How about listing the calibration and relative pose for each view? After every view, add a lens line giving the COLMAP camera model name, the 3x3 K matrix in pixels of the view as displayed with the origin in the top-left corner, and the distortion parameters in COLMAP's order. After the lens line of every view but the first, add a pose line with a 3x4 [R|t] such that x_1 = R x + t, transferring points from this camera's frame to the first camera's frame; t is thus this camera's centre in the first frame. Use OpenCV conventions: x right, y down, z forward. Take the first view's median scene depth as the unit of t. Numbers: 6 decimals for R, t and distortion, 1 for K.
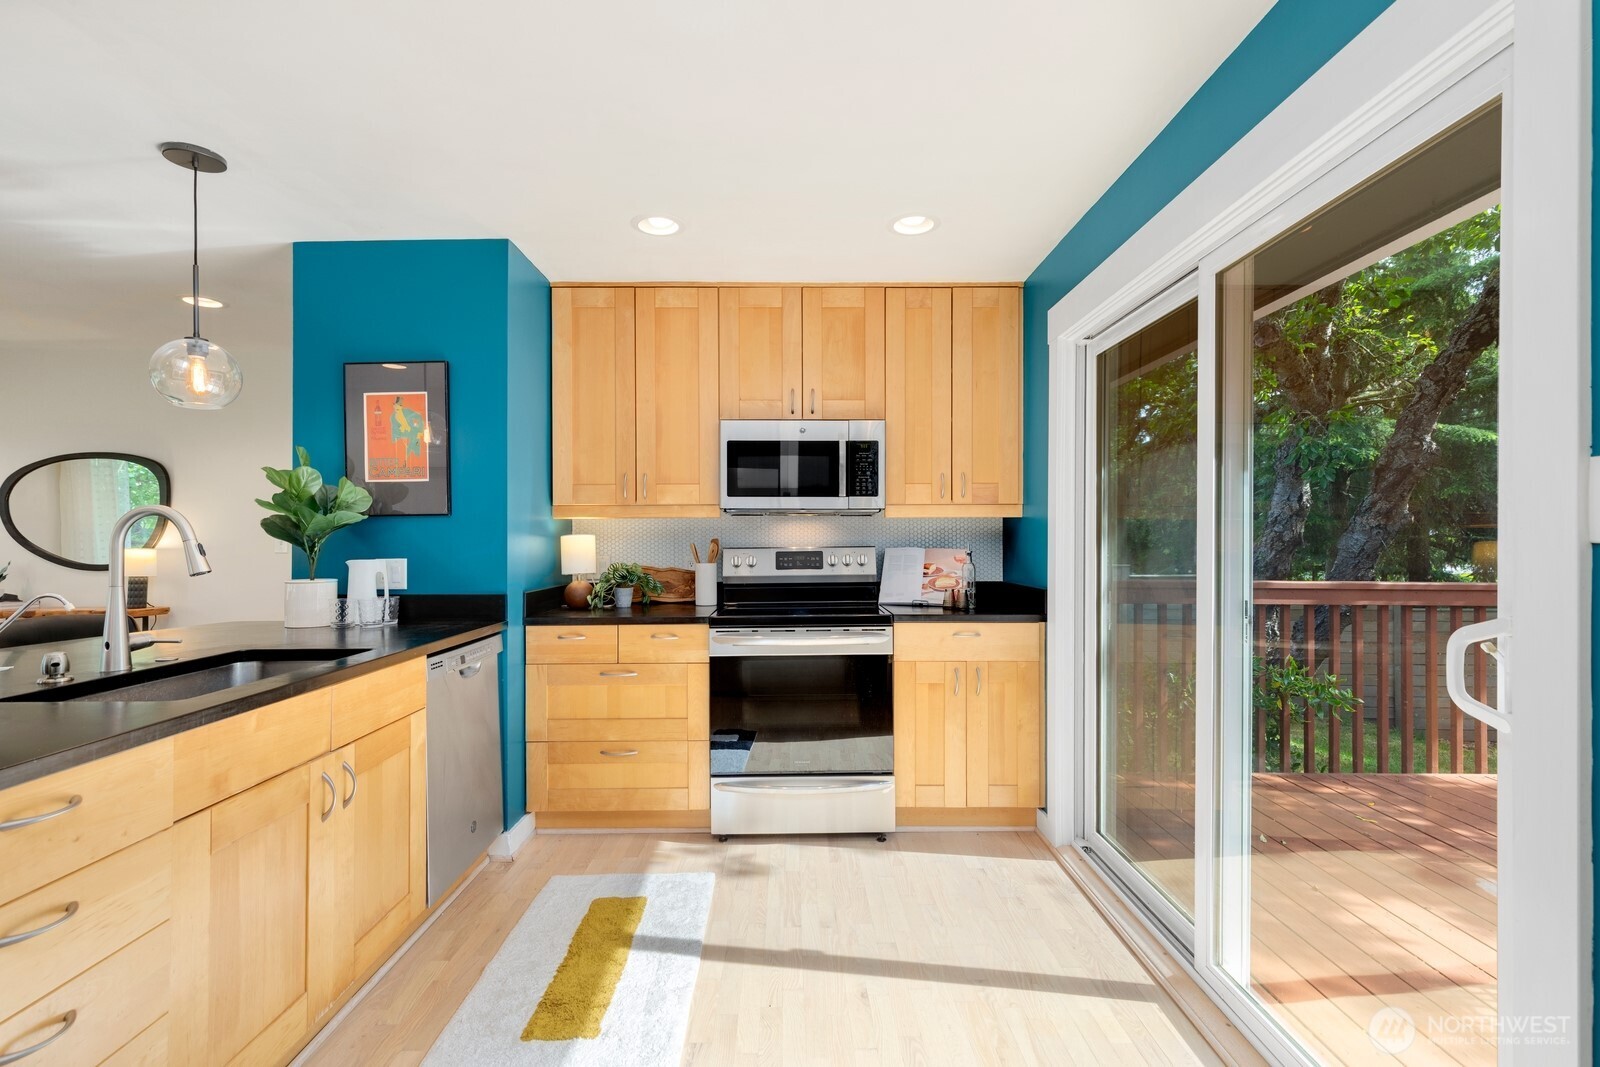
lens RADIAL K [[717.2, 0, 796.2], [0, 717.2, 532.7], [0, 0, 1]] dist [0.005302, -0.001143]
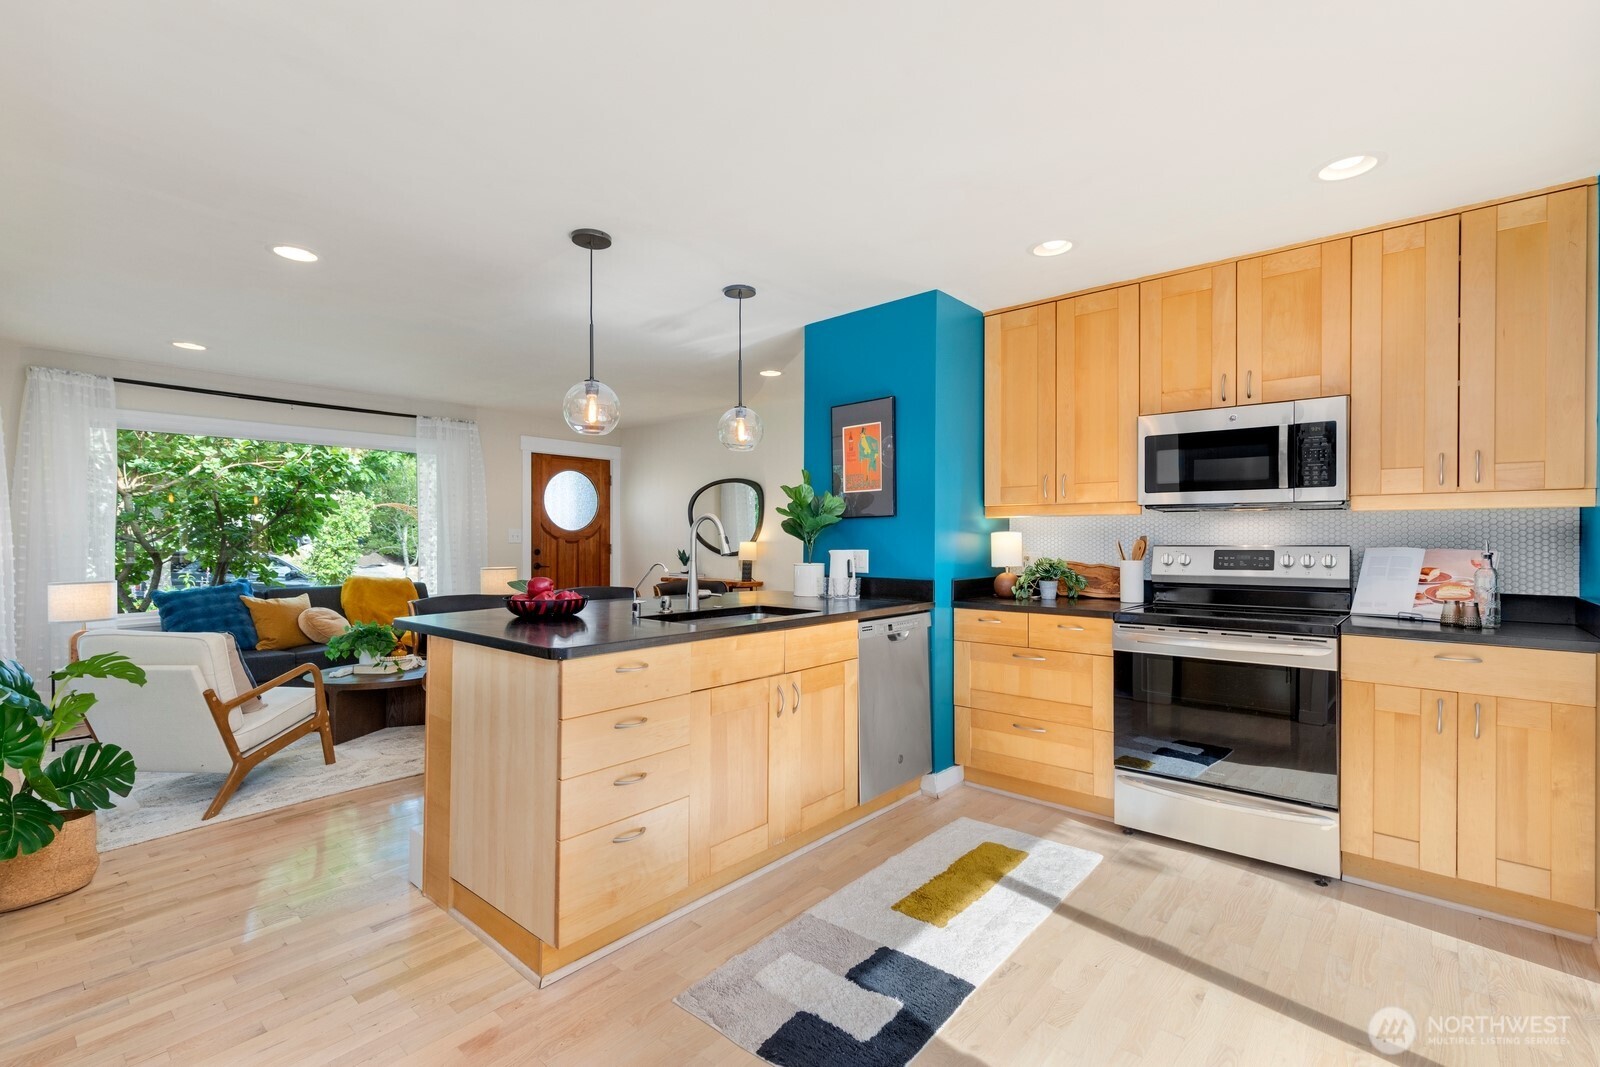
lens RADIAL K [[717.2, 0, 796.1], [0, 717.2, 534.1], [0, 0, 1]] dist [0.005302, -0.001143]
pose [[0.748502, 0.000845, -0.663132, 0.222799], [0.000901, 0.999997, 0.002291, 0.003964], [0.663132, -0.002312, 0.748499, -0.069384]]
